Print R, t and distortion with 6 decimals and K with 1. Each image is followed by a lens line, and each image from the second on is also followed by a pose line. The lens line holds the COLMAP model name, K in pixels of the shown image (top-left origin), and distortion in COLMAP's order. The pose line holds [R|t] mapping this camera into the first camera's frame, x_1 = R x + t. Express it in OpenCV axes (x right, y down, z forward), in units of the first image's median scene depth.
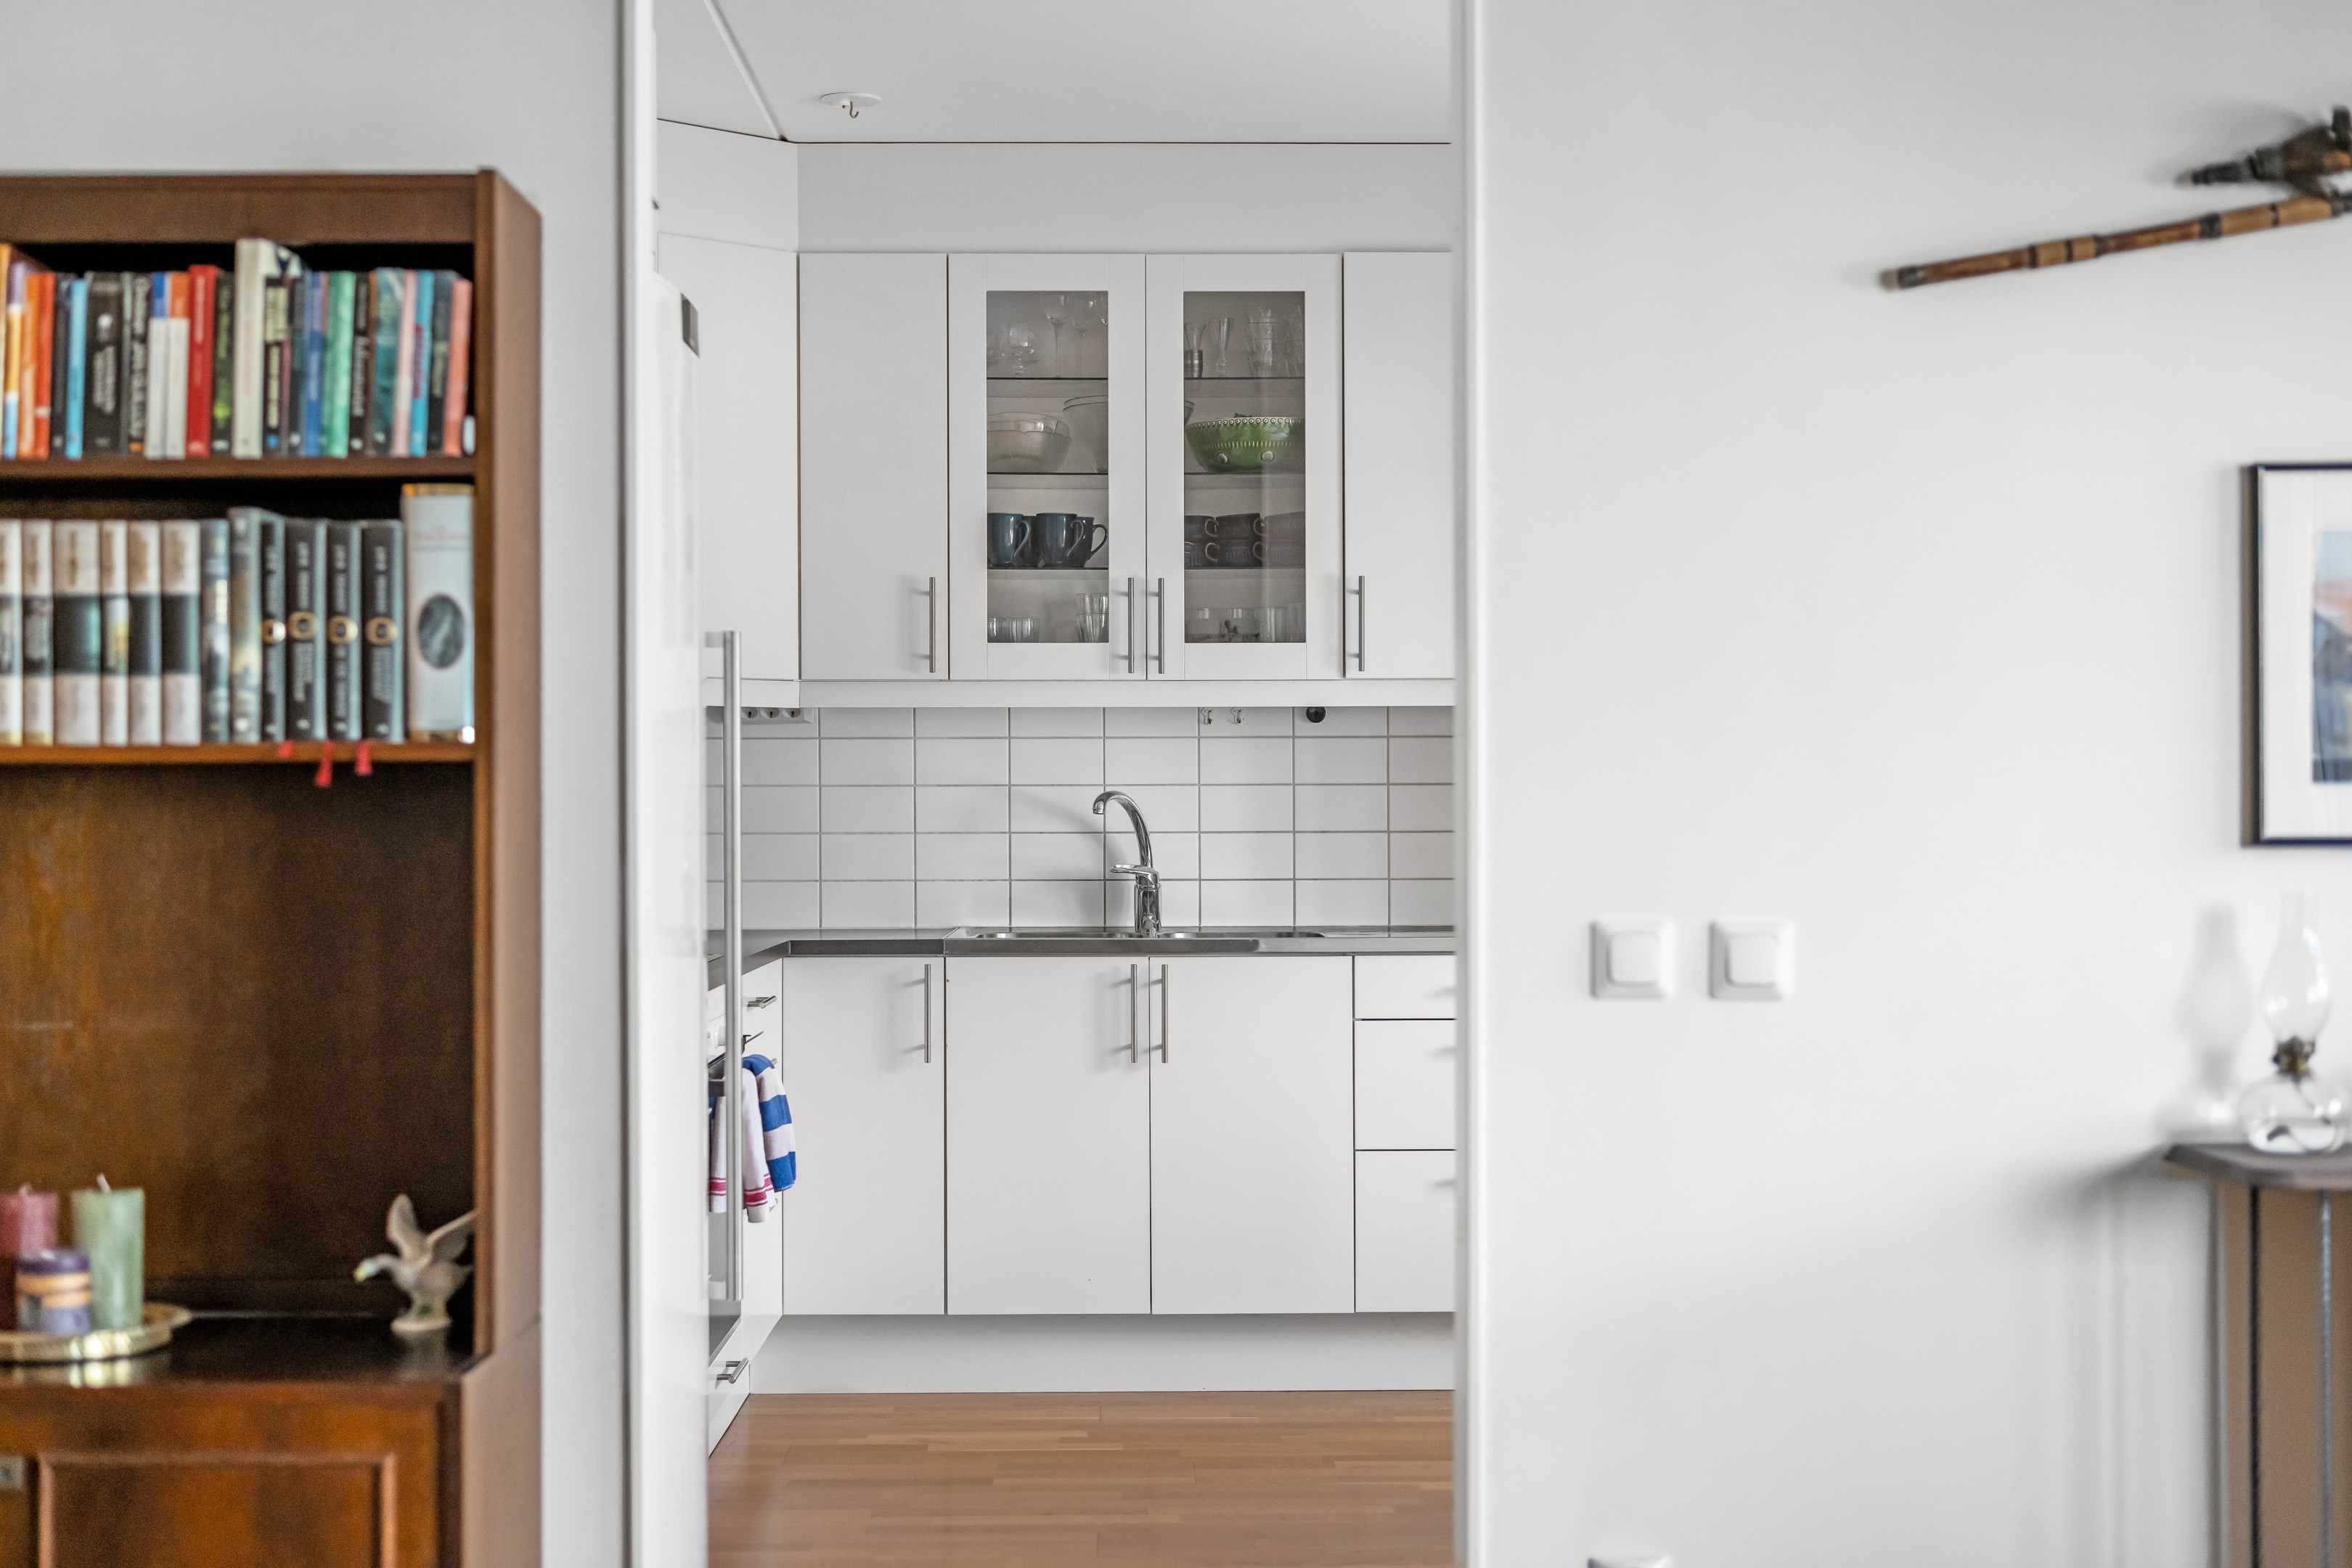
lens RADIAL K [[3508.7, 0, 1176.5], [0, 3508.7, 813.7], [0, 0, 1]] dist [0.002255, 0.018644]
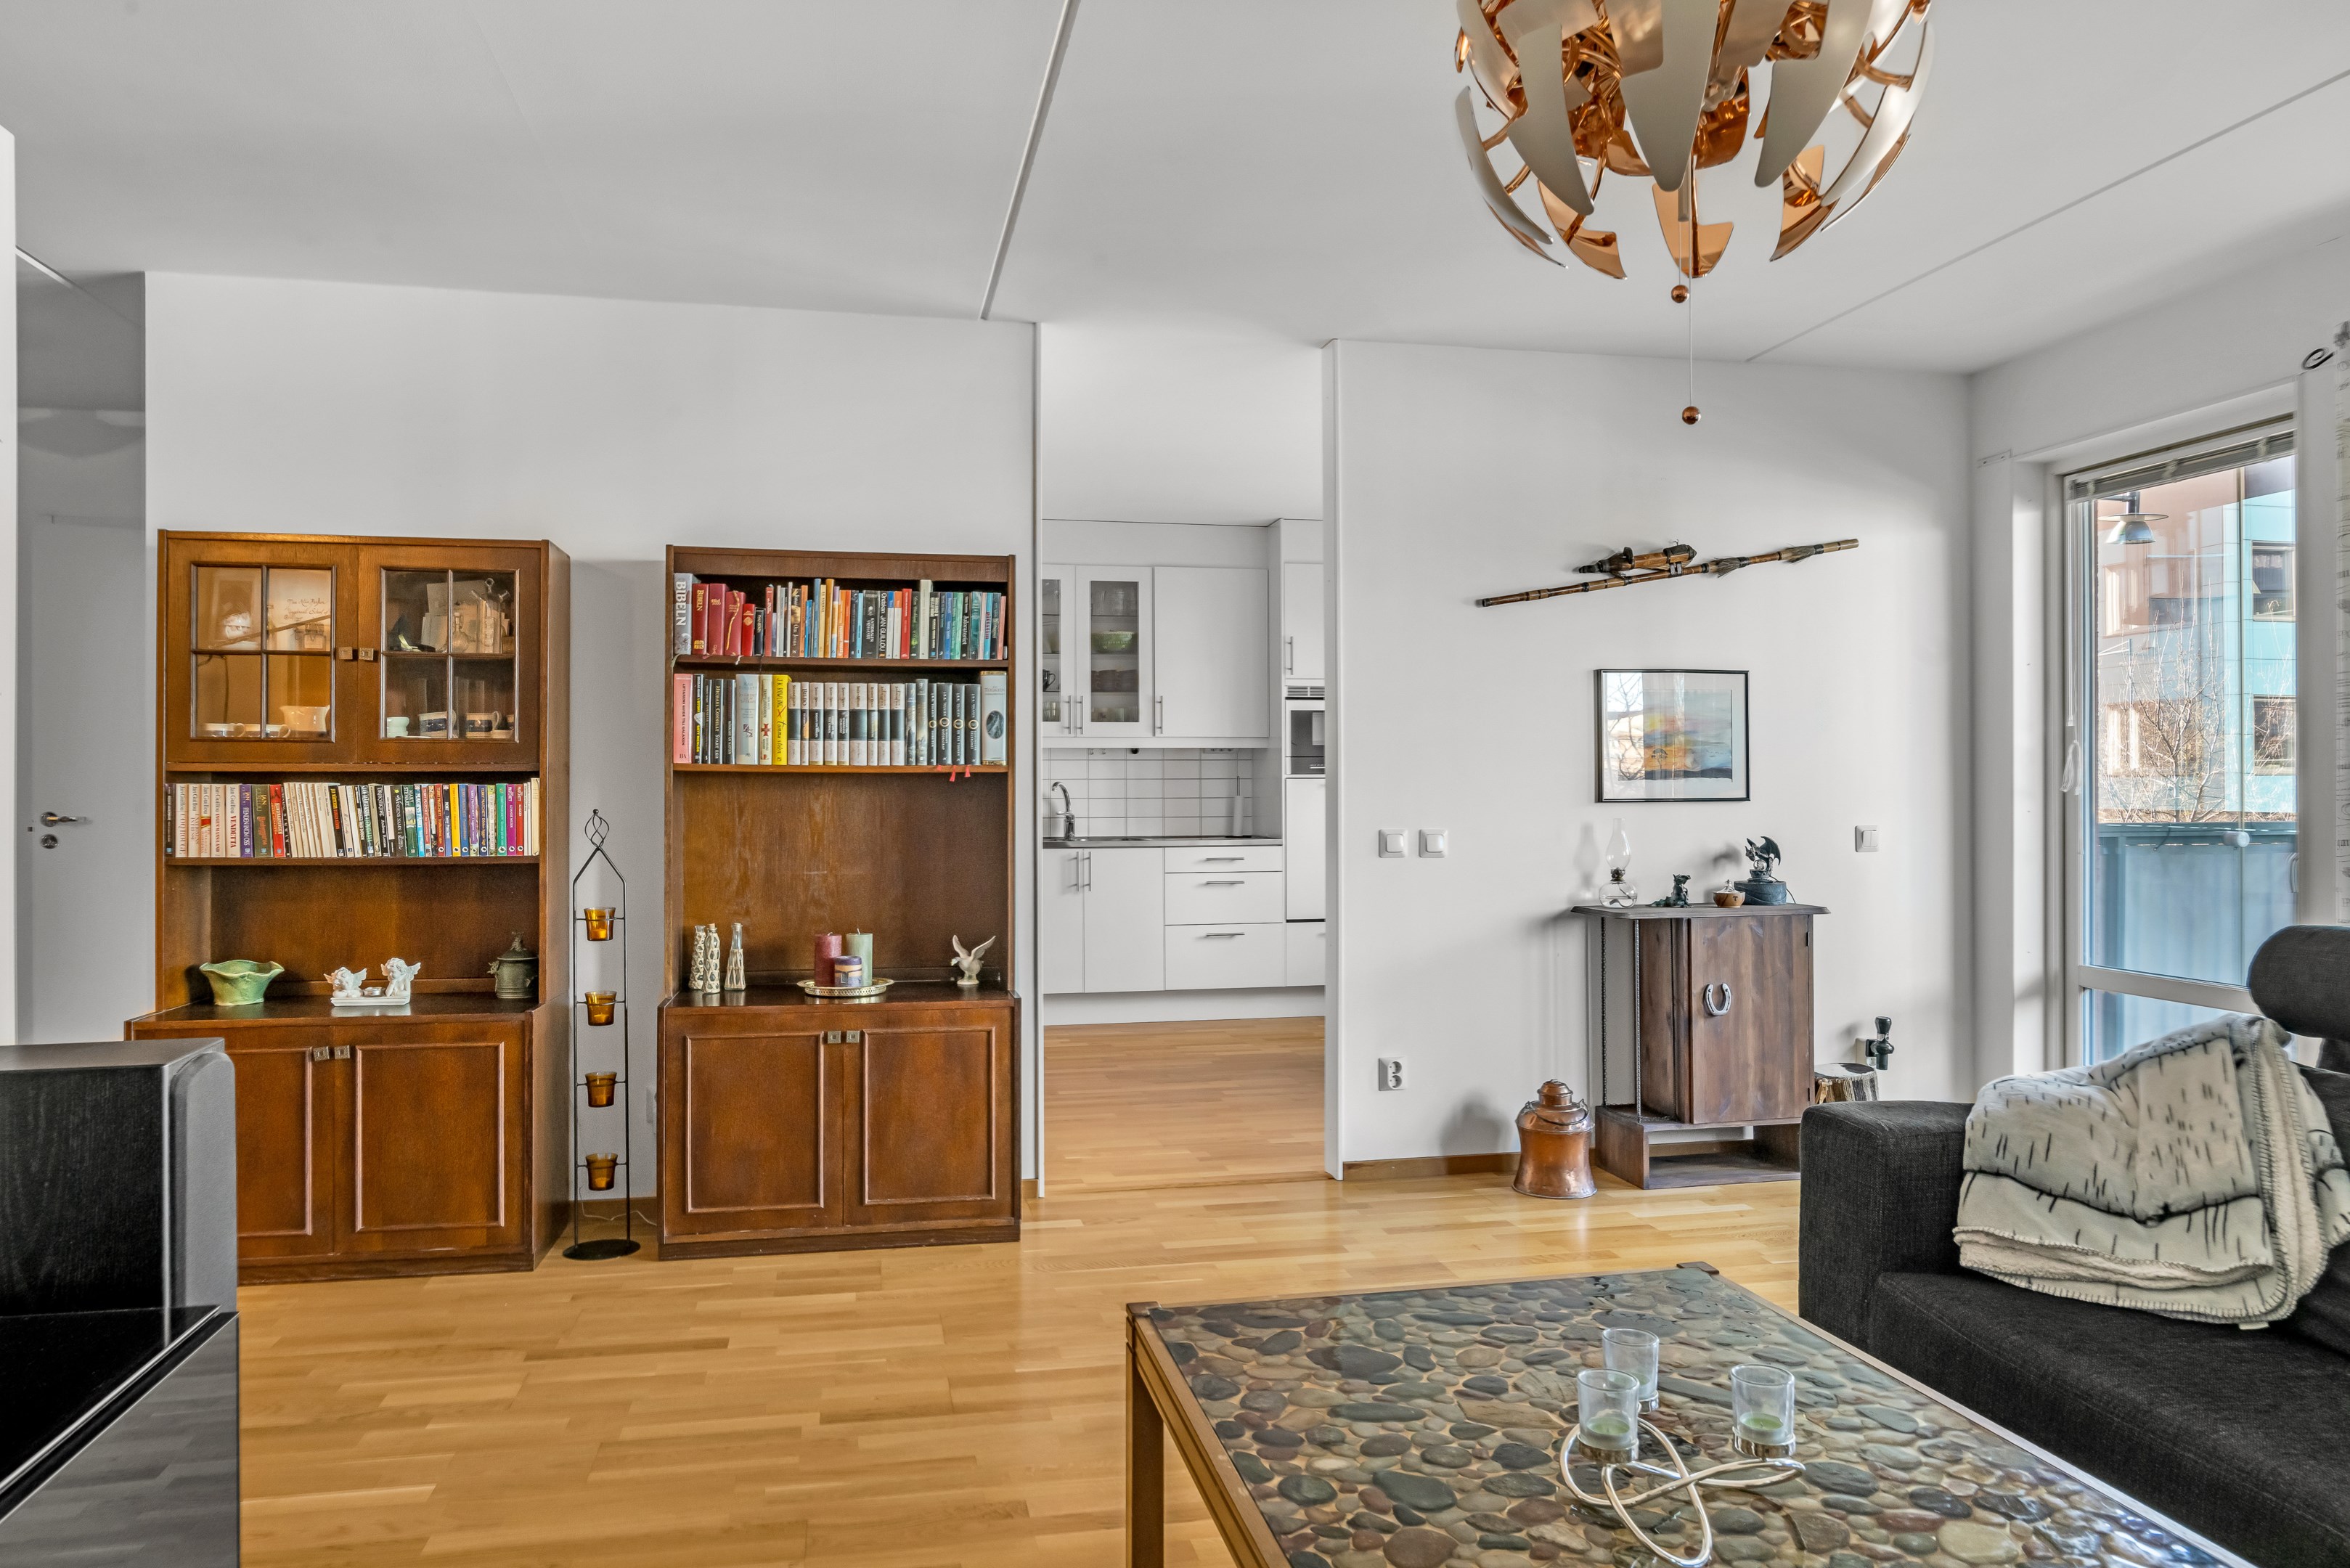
lens RADIAL K [[1588.2, 0, 1175.0], [0, 1588.2, 784.0], [0, 0, 1]] dist [0.000123, 0.000104]
pose [[0.982715, 0.000251, 0.185123, -0.147640], [0.000456, 0.999993, -0.003777, -0.000637], [-0.185122, 0.003796, 0.982708, -0.115213]]
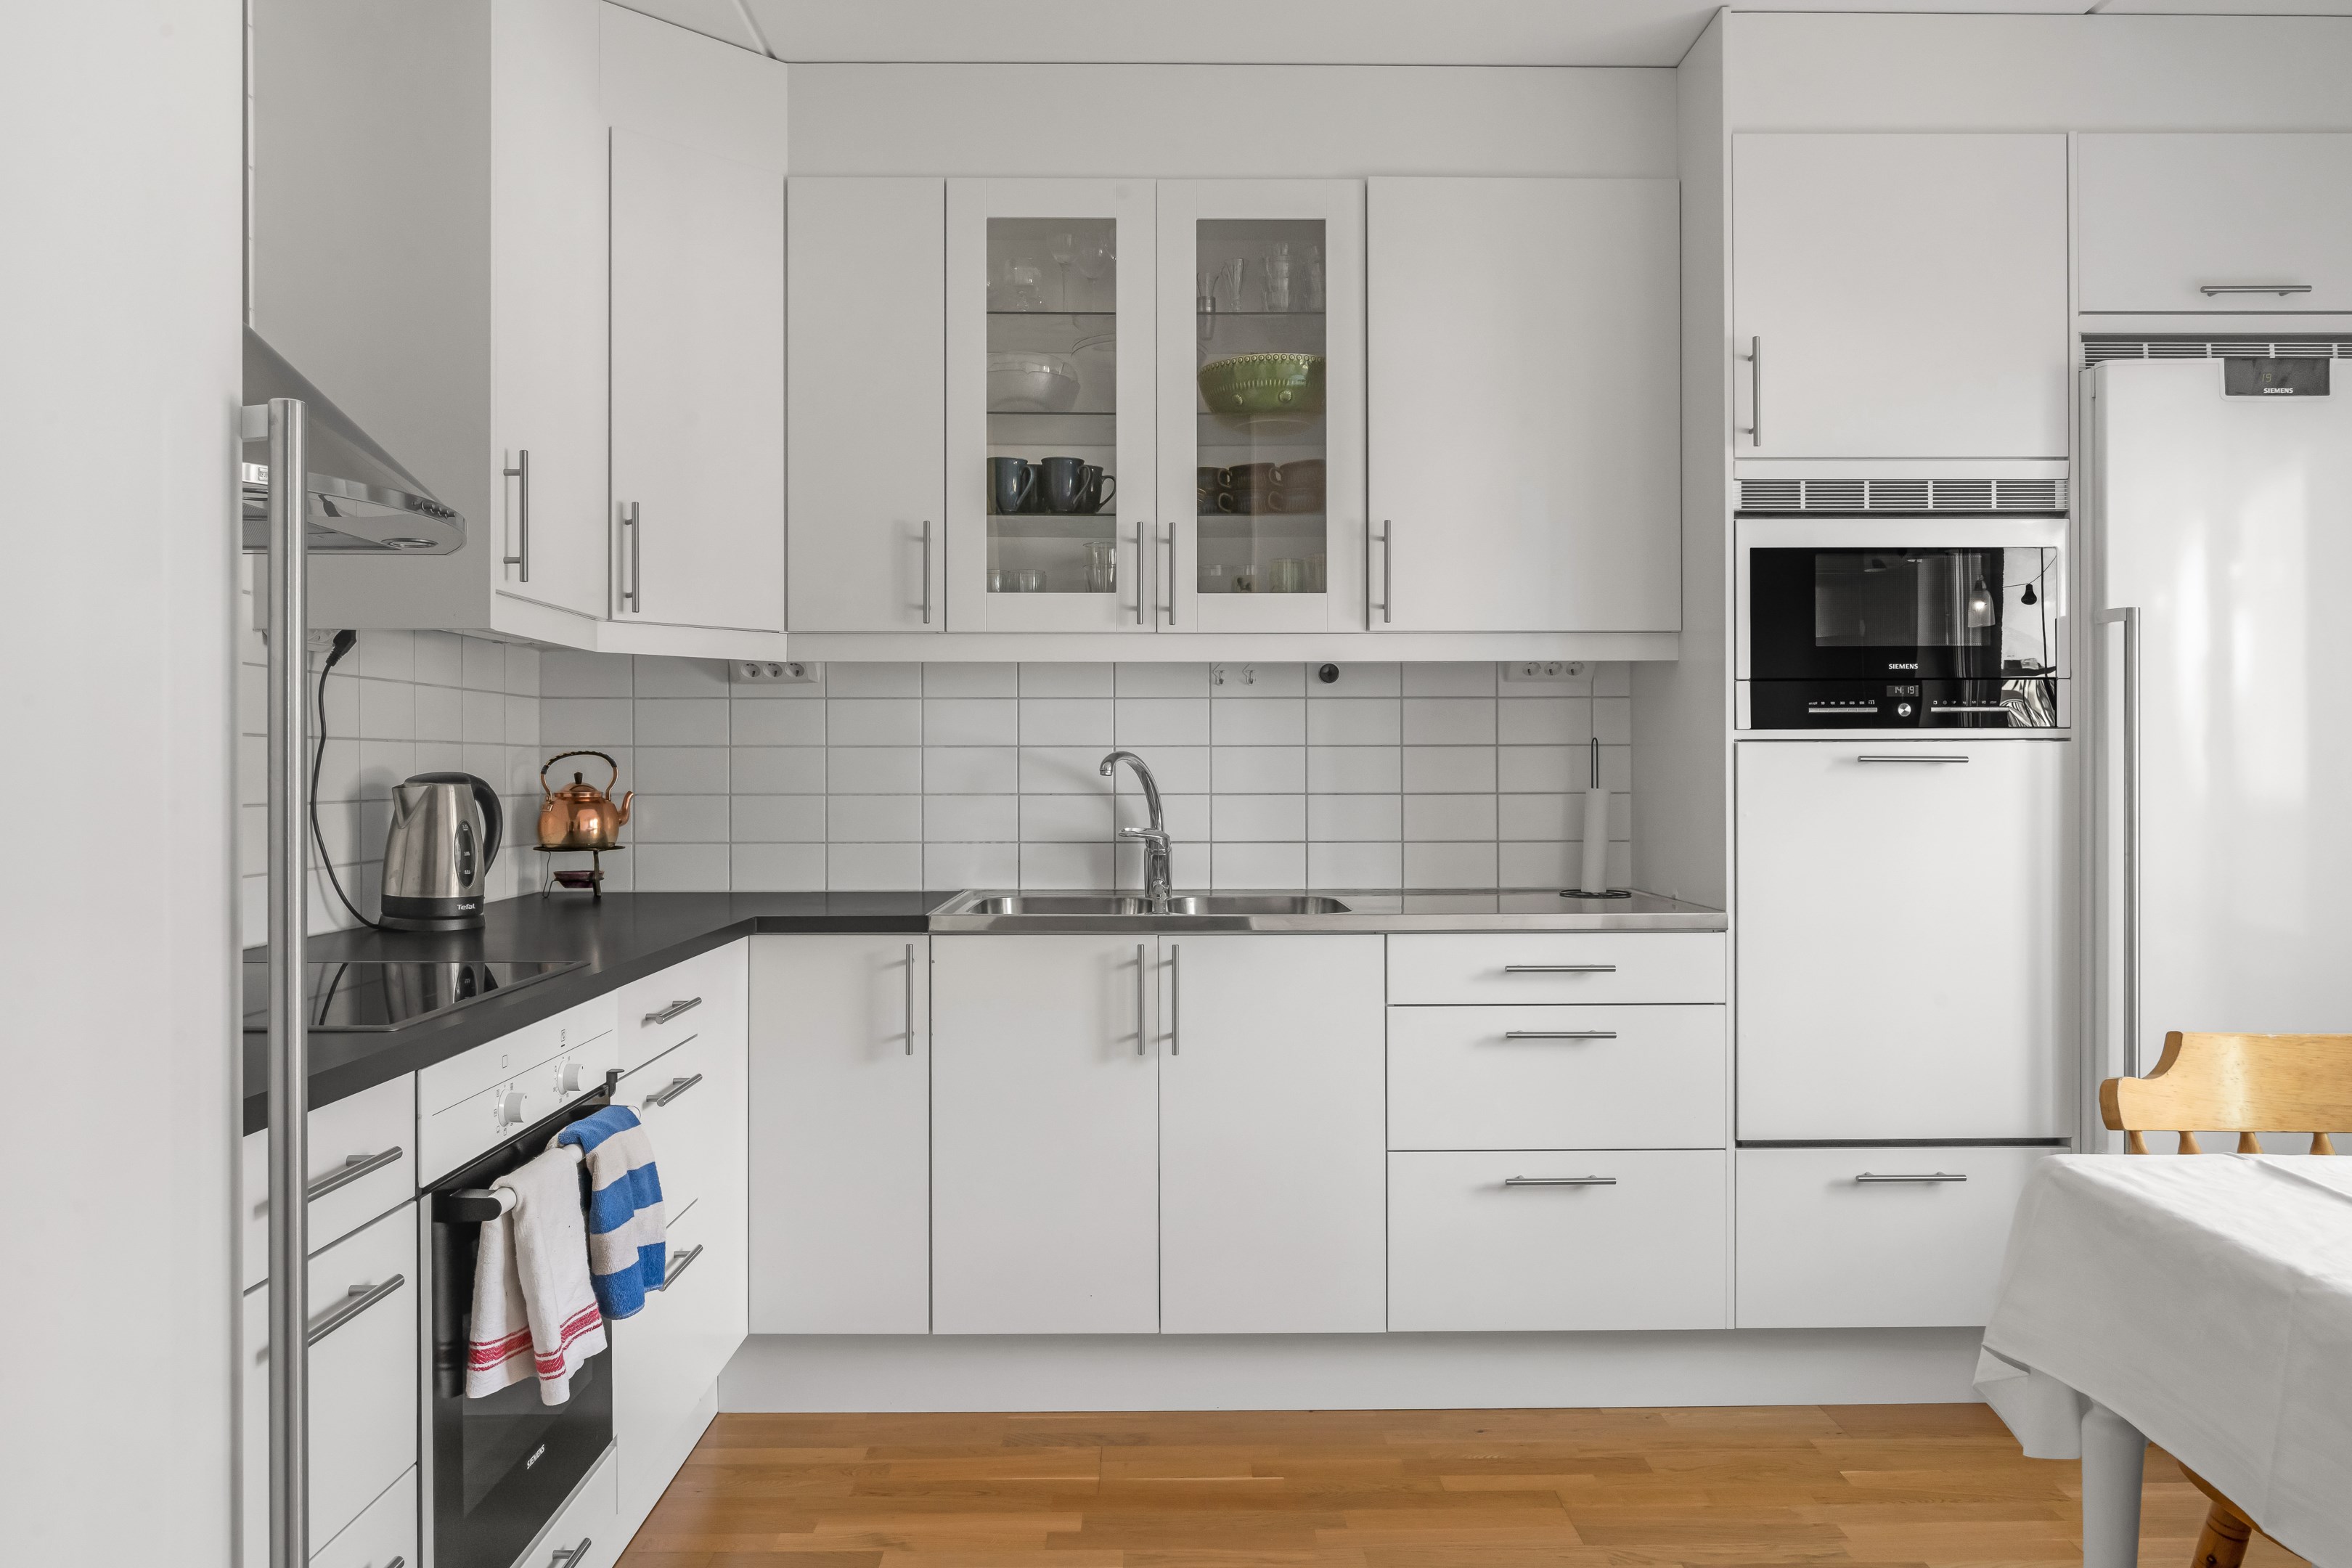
lens RADIAL K [[1724.3, 0, 1152.6], [0, 1724.3, 772.8], [0, 0, 1]] dist [-0.013394, 0.006572]
pose [[0.999856, 0.001592, -0.016880, -0.001738], [-0.001604, 0.999998, -0.000681, -0.000333], [0.016879, 0.000708, 0.999857, 0.540691]]
